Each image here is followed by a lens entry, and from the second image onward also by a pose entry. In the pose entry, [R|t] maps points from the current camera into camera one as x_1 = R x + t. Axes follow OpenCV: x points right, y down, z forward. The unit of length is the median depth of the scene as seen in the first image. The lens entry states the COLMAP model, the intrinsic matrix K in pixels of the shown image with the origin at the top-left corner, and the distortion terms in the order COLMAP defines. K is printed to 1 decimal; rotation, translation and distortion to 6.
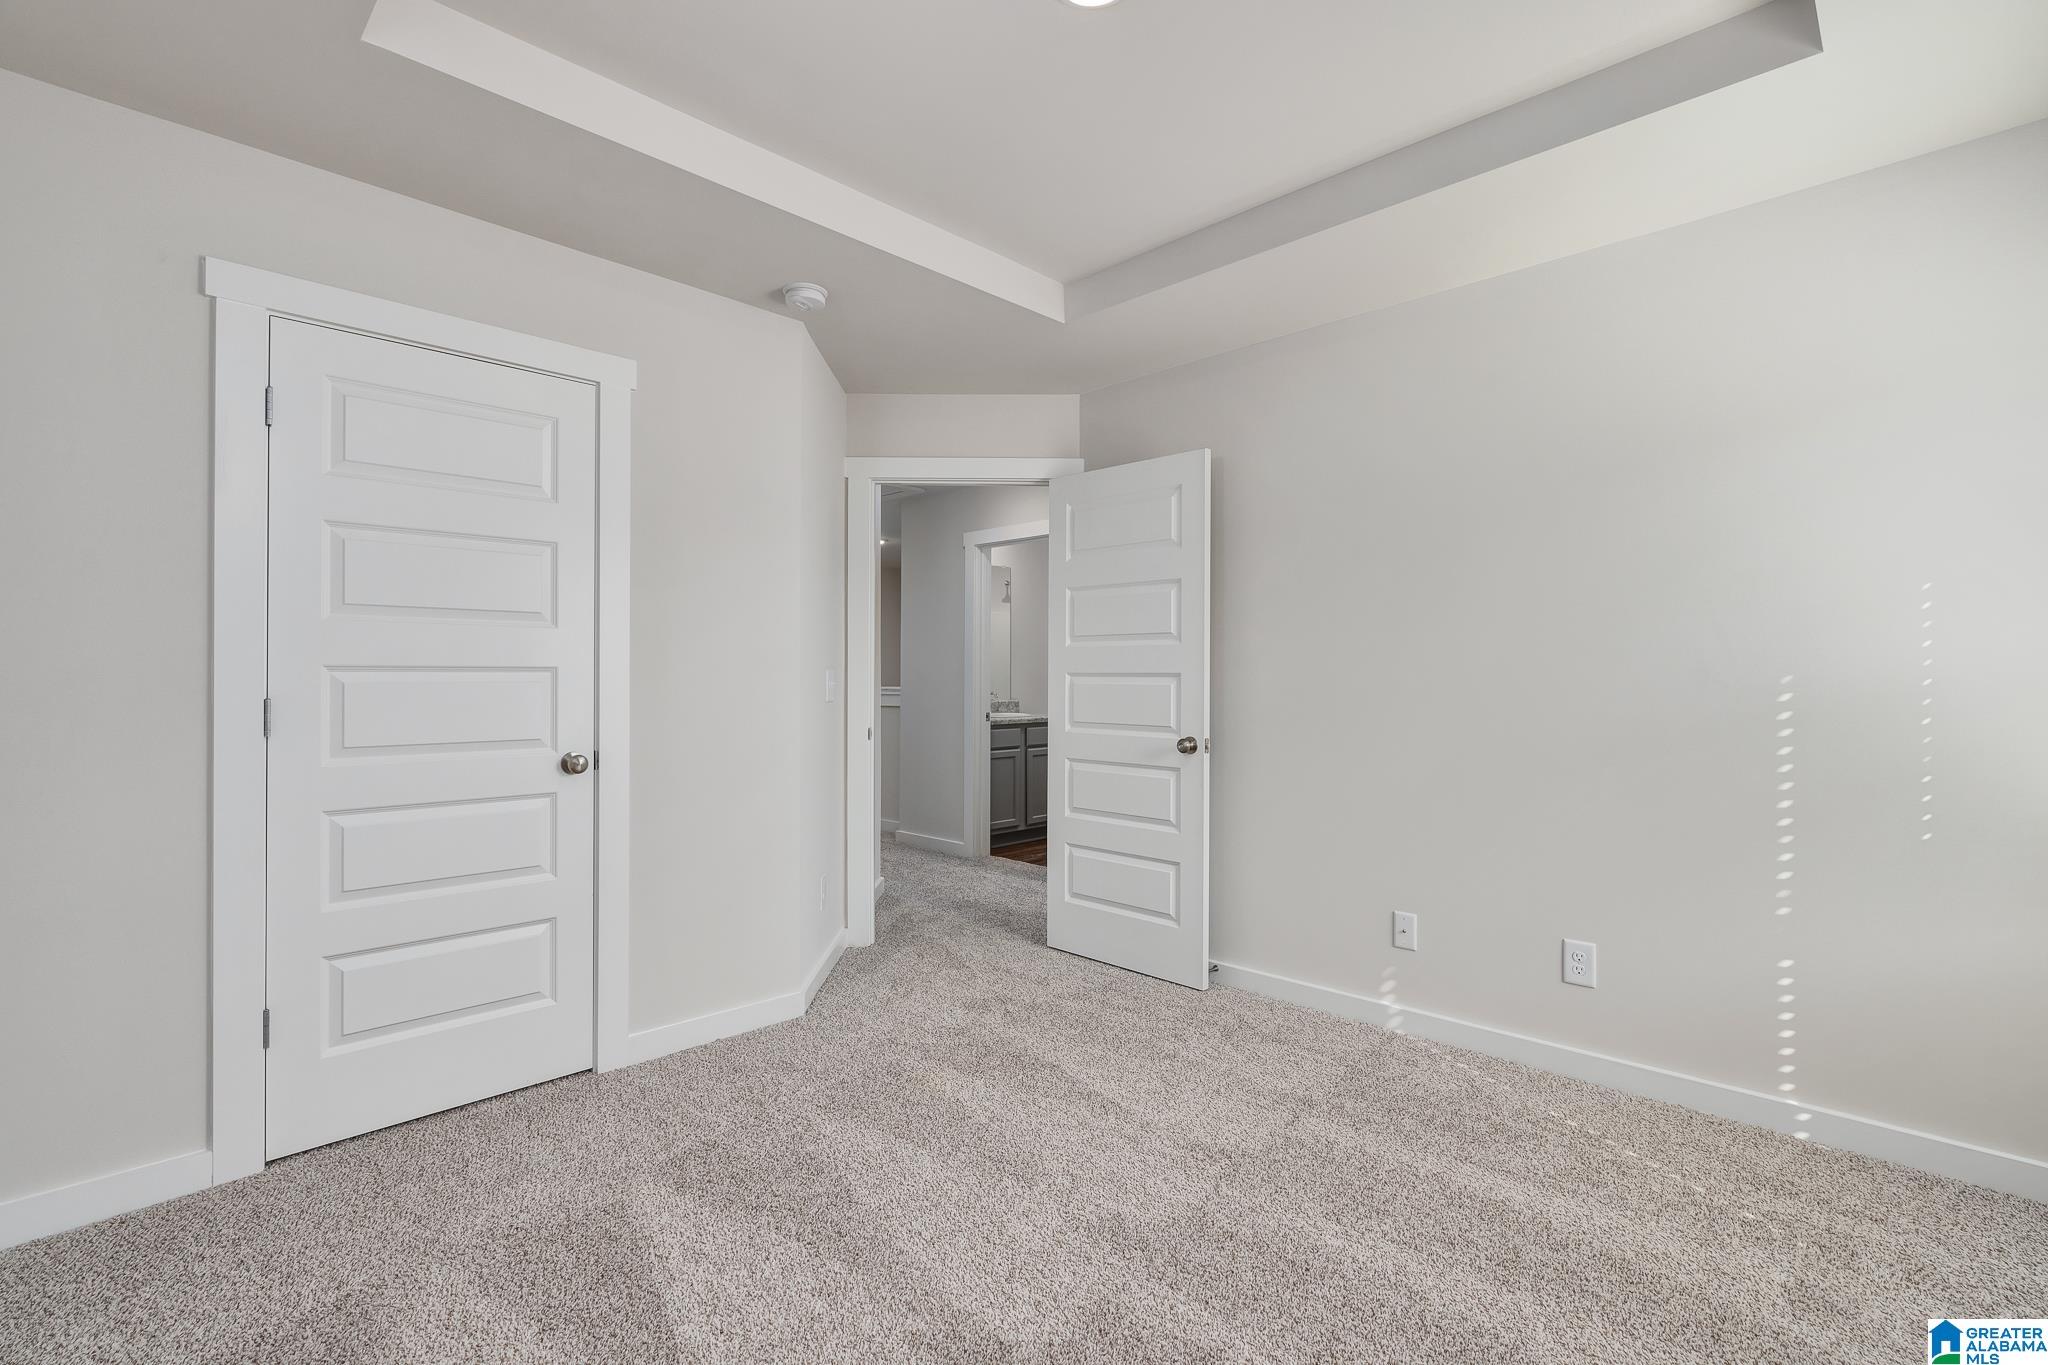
lens RADIAL K [[930.1, 0, 1032.3], [0, 930.1, 670.0], [0, 0, 1]] dist [0.000784, 0.000657]
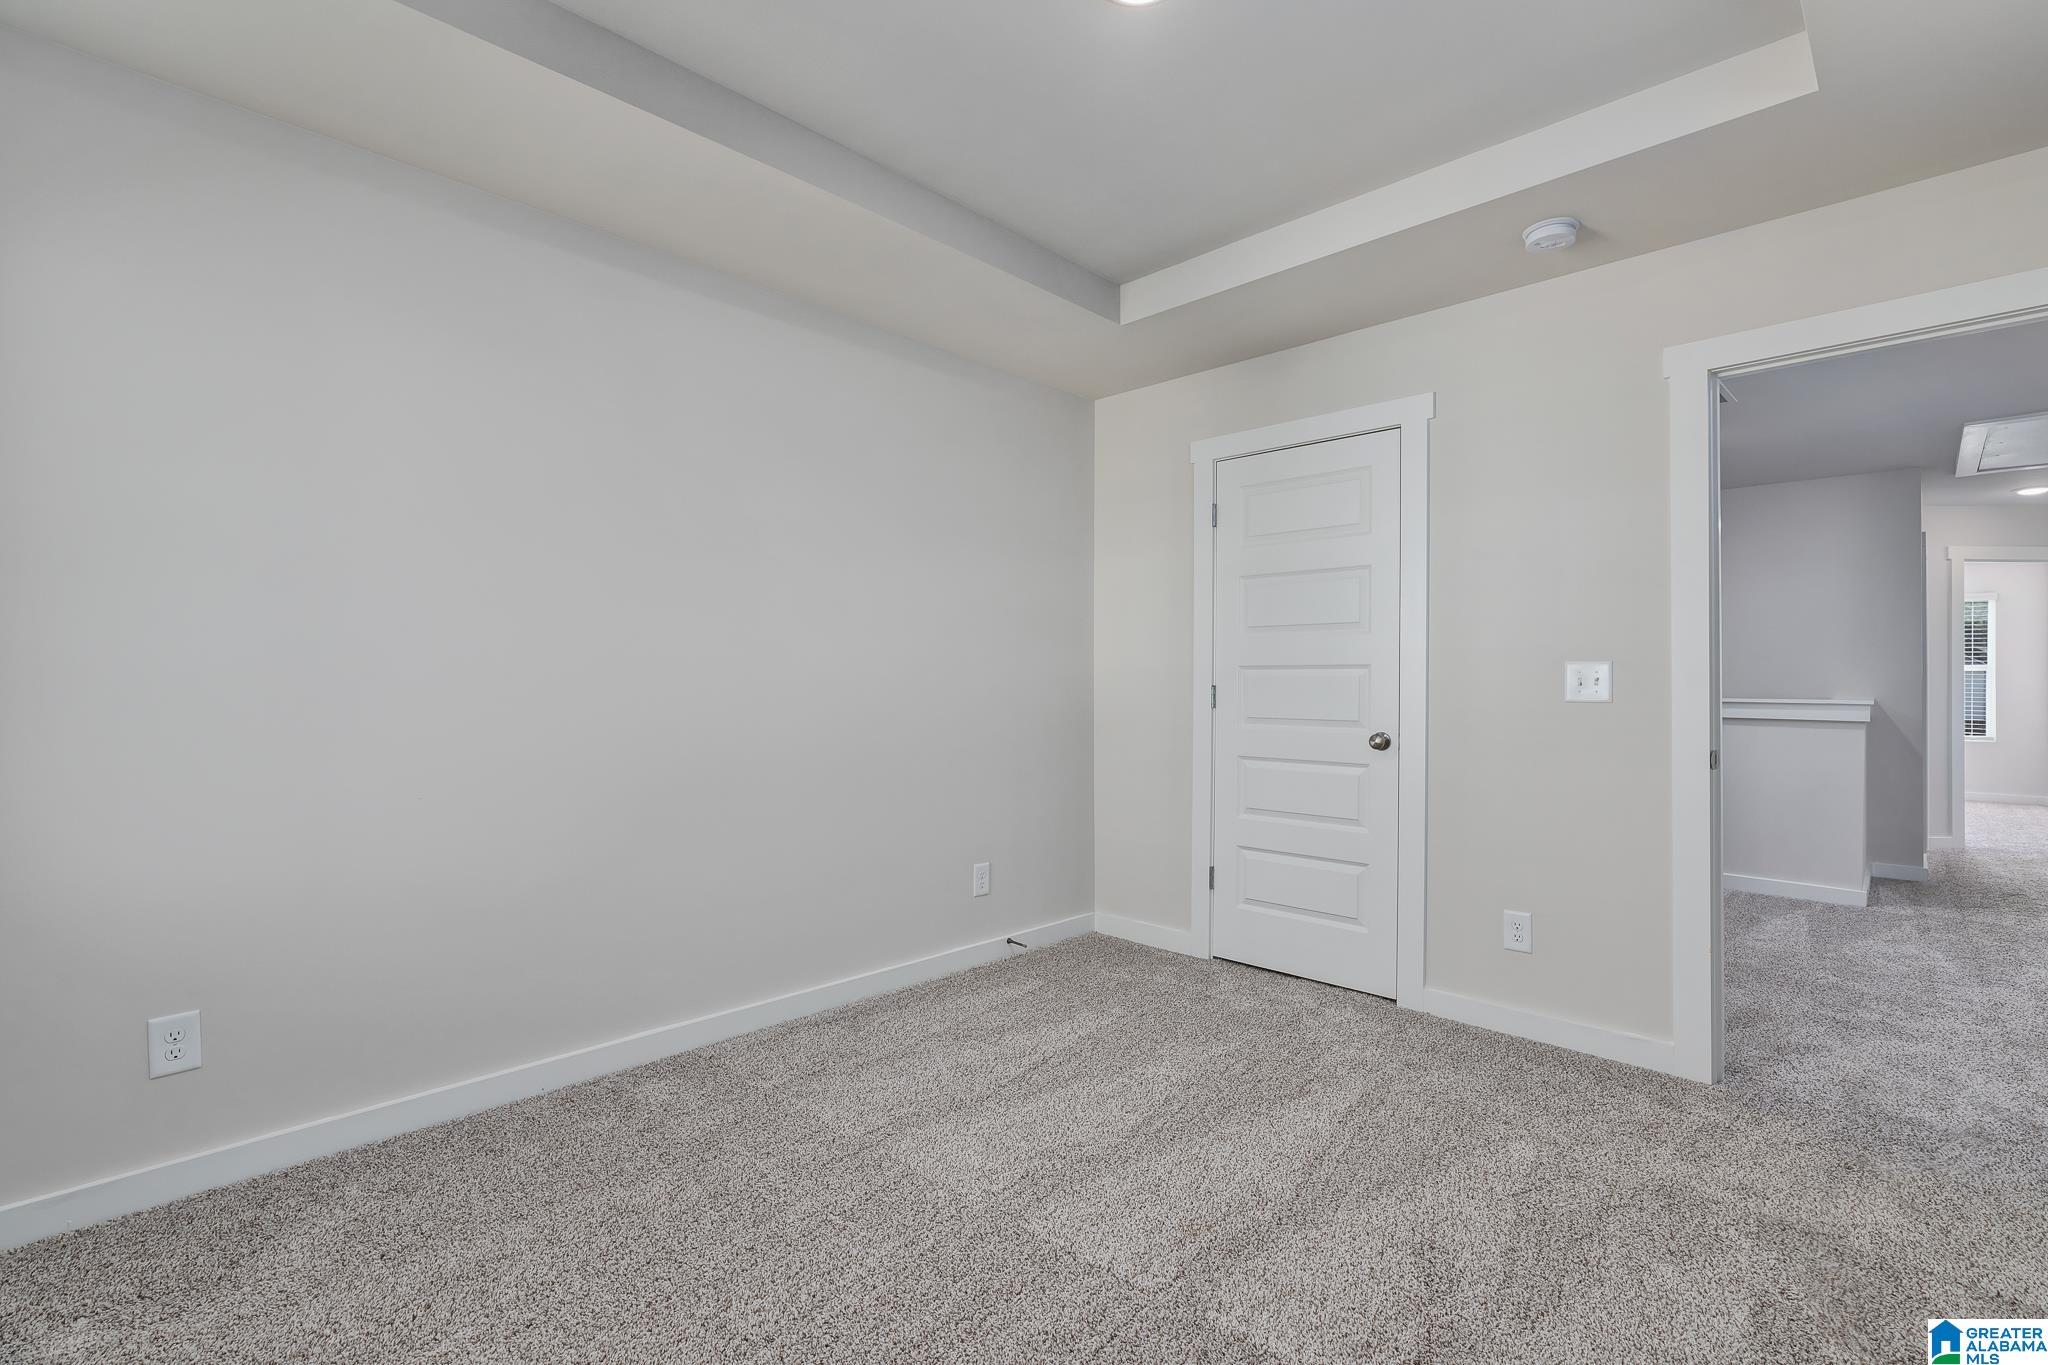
lens RADIAL K [[930.1, 0, 1032.3], [0, 930.1, 670.0], [0, 0, 1]] dist [0.000784, 0.000657]
pose [[0.011827, -0.016479, -0.999794, 0.844888], [0.007380, 0.999838, -0.016393, 0.025411], [0.999903, -0.007185, 0.011947, 0.612307]]
